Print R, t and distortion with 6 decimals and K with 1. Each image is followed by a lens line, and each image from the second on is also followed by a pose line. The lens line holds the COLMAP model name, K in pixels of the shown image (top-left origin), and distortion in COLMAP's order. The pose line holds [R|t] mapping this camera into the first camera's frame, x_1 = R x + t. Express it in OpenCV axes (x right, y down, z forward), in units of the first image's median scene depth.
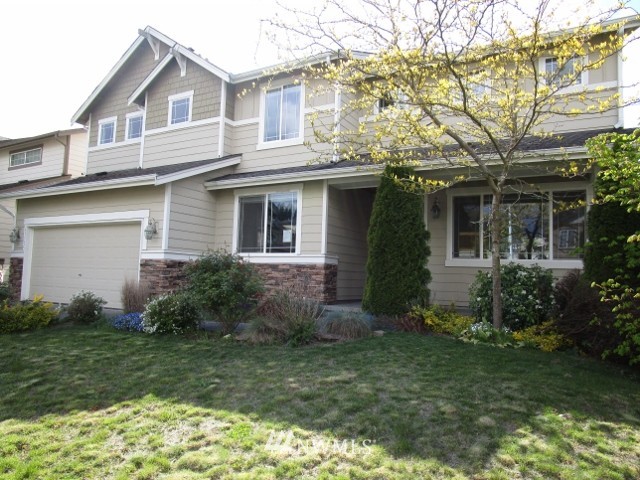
lens RADIAL K [[455.5, 0, 321.1], [0, 455.5, 238.9], [0, 0, 1]] dist [-0.034995, 0.013069]
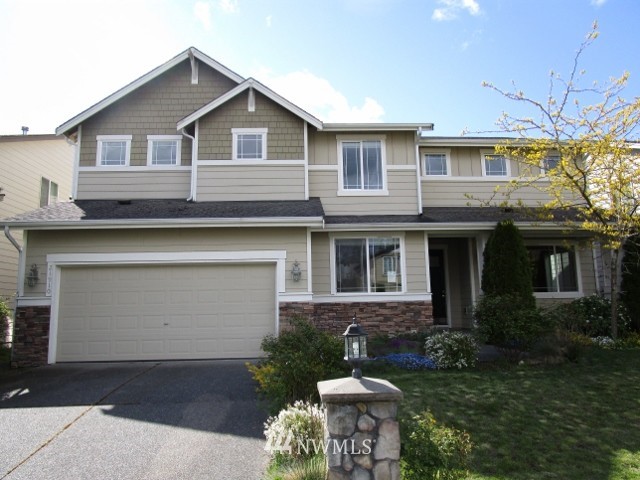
lens RADIAL K [[455.5, 0, 320.4], [0, 455.5, 242.1], [0, 0, 1]] dist [-0.034995, 0.013069]
pose [[0.850674, 0.032930, 0.524661, -0.768299], [0.001511, 0.997879, -0.065083, -0.017812], [-0.525692, 0.056157, 0.848820, 0.124923]]
